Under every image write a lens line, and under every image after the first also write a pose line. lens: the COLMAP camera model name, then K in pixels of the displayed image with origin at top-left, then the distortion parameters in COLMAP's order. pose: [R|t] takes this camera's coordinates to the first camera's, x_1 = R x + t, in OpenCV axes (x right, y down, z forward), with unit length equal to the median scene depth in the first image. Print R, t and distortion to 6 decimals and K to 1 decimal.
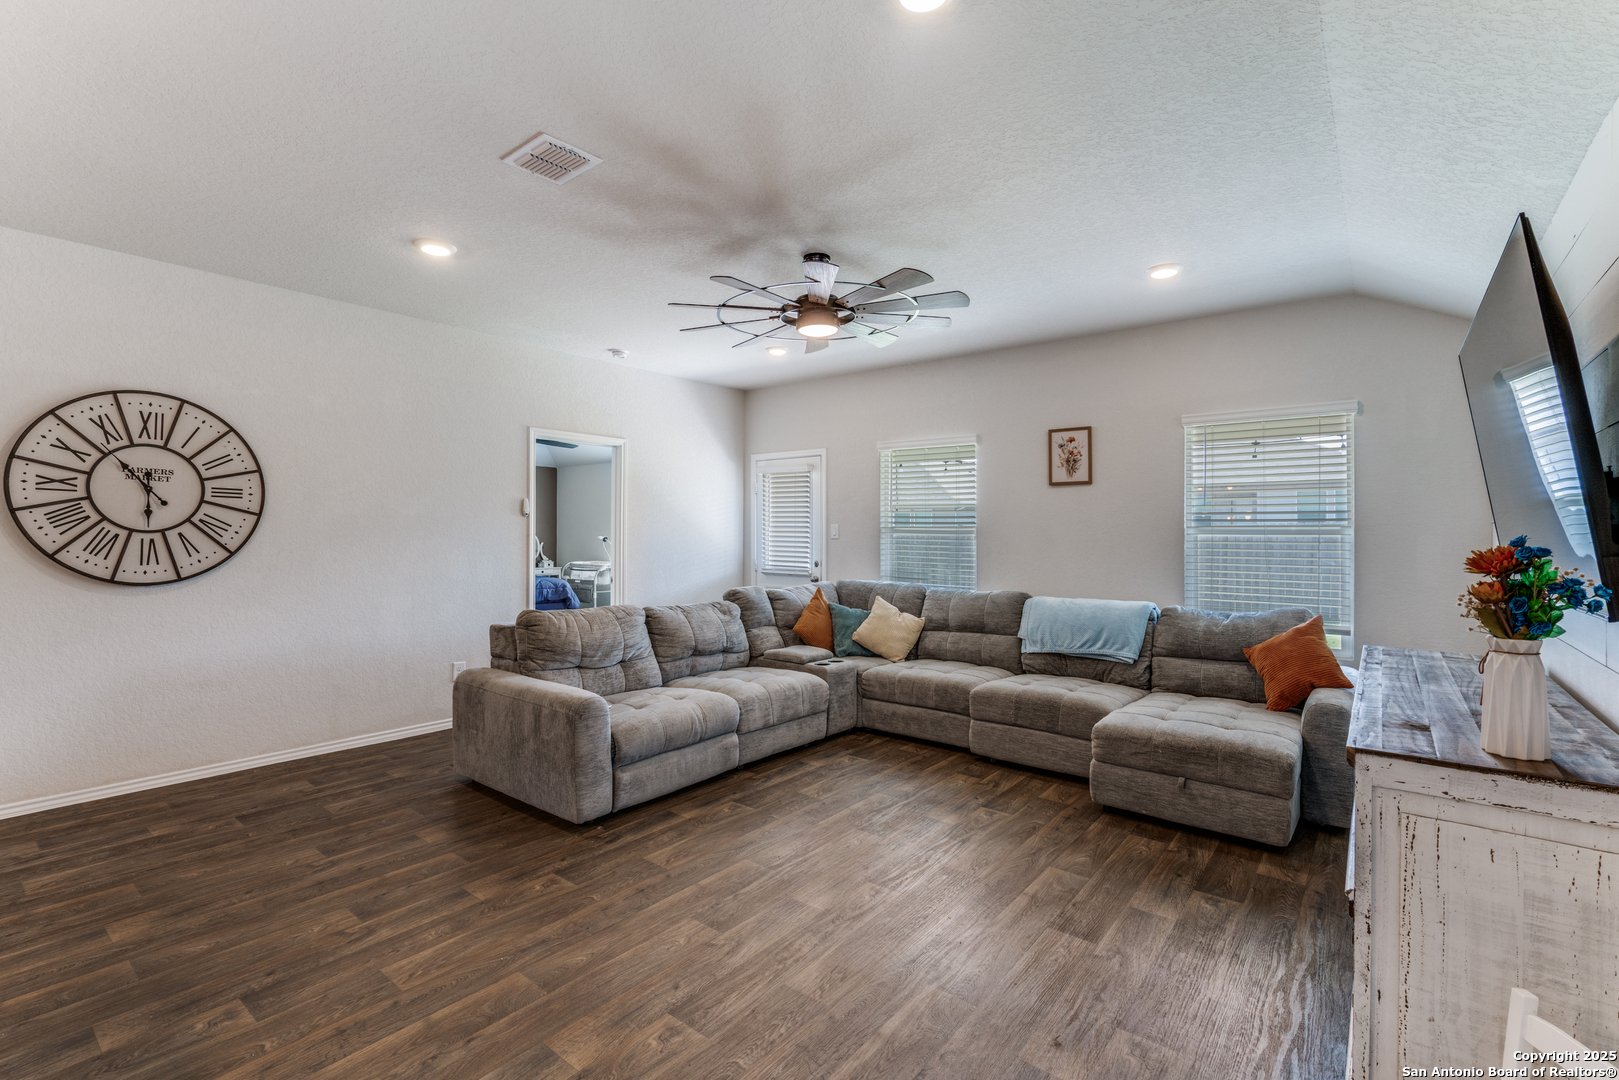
lens RADIAL K [[731.2, 0, 808.5], [0, 731.2, 535.1], [0, 0, 1]] dist [-0.007842, 0.003672]
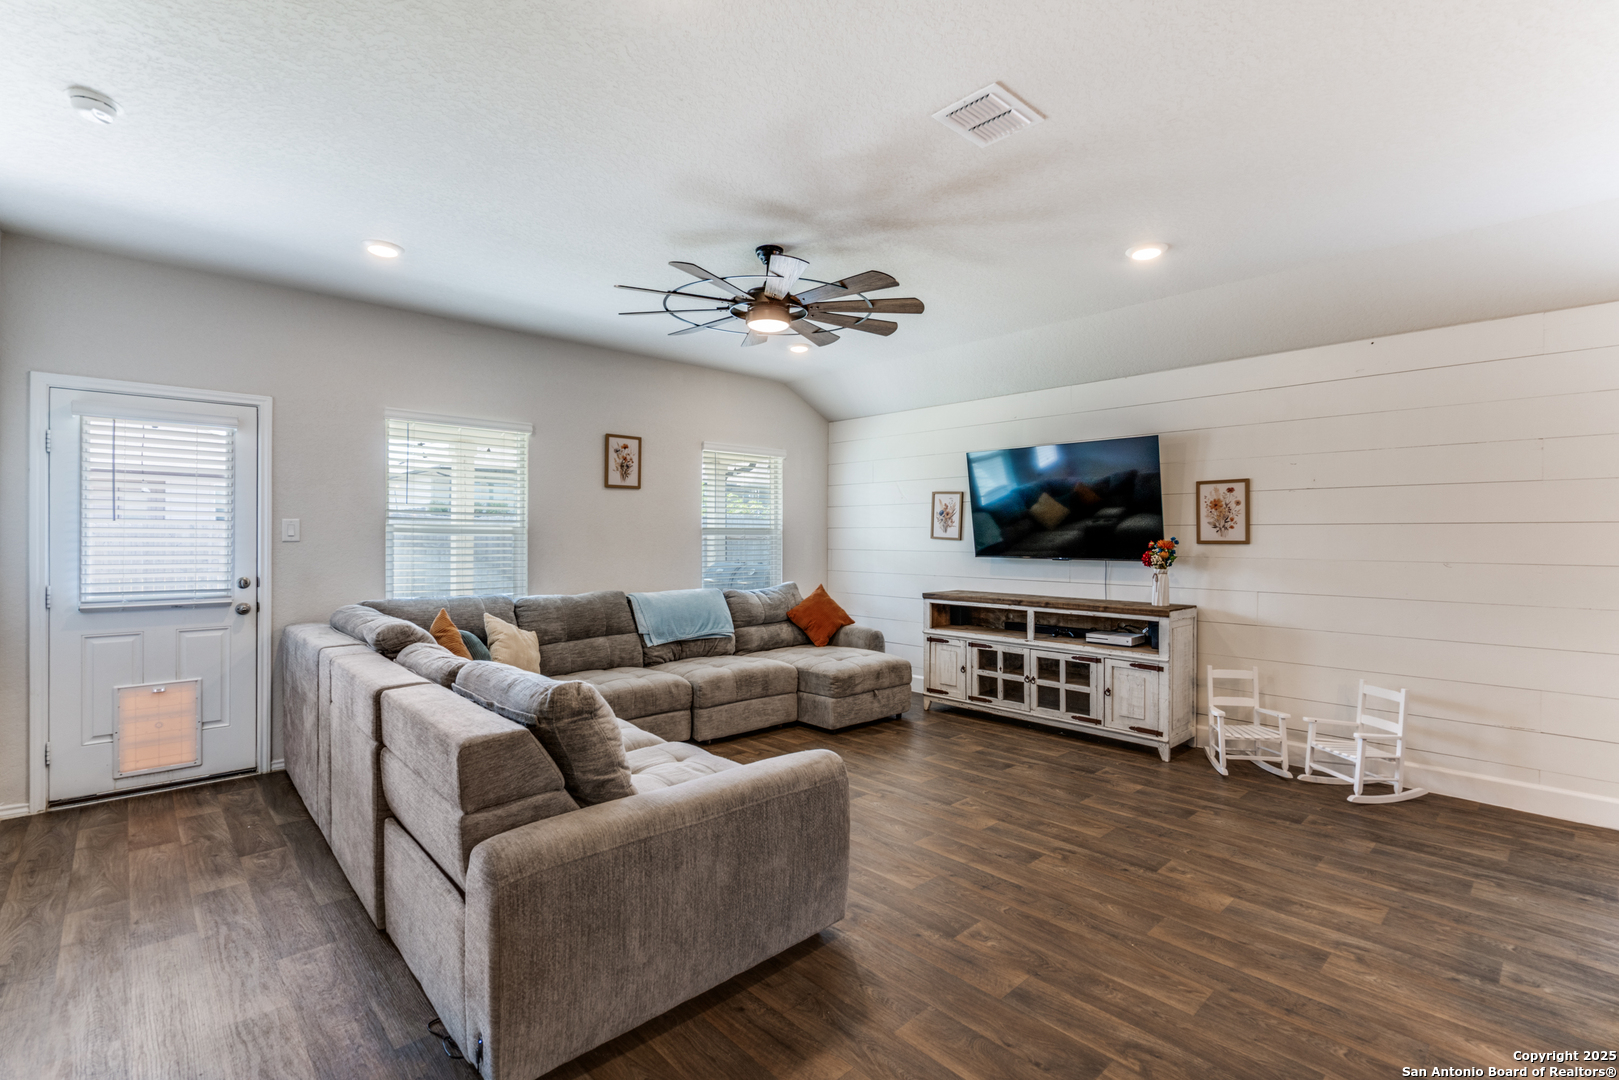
lens RADIAL K [[731.2, 0, 808.5], [0, 731.2, 535.1], [0, 0, 1]] dist [-0.007842, 0.003672]
pose [[0.141351, -0.004287, 0.989950, -0.874955], [-0.002007, 0.999987, 0.004617, -0.007112], [-0.989957, -0.002639, 0.141341, 0.756246]]
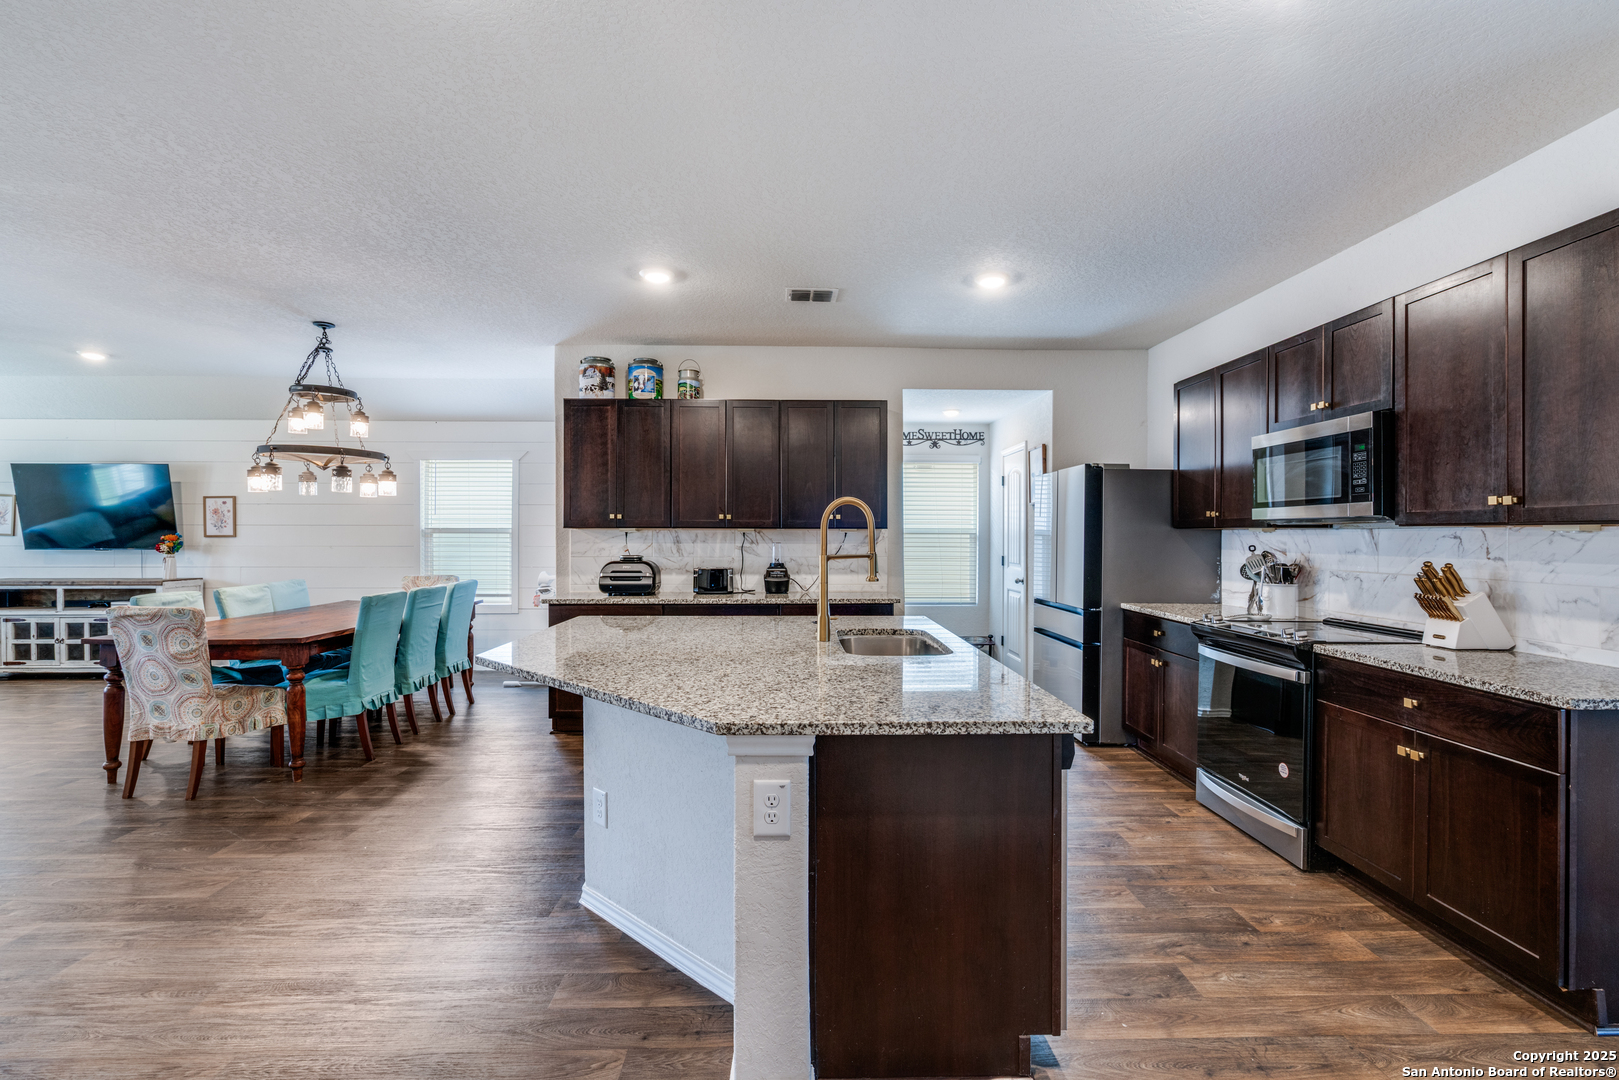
lens RADIAL K [[731.2, 0, 808.5], [0, 731.2, 535.1], [0, 0, 1]] dist [-0.007842, 0.003672]
pose [[-0.642607, -0.007056, 0.766164, -1.942173], [-0.004567, 0.999975, 0.005378, -0.010892], [-0.766183, -0.000043, -0.642623, 0.314160]]
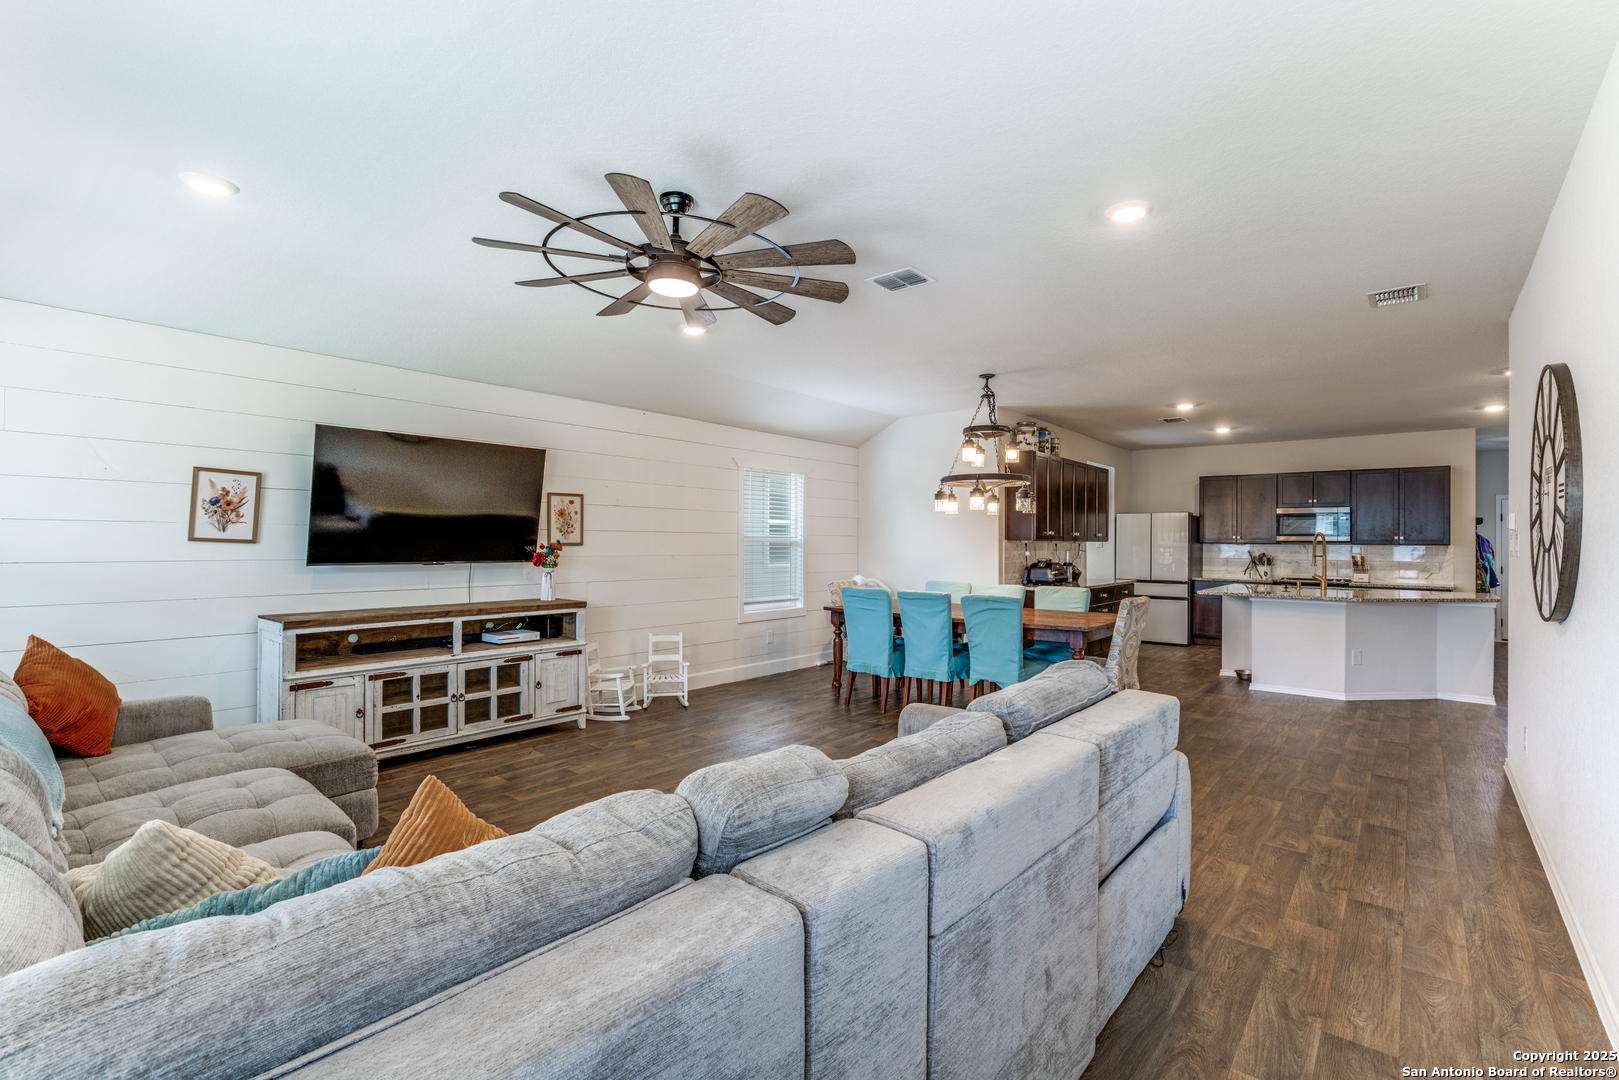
lens RADIAL K [[733.8, 0, 803.7], [0, 733.8, 540.1], [0, 0, 1]] dist [-0.008154, 0.000214]
pose [[-0.999647, -0.013735, 0.022748, -0.135705], [-0.013800, 0.999901, -0.002666, -0.002287], [-0.022710, -0.002979, -0.999738, 1.682236]]
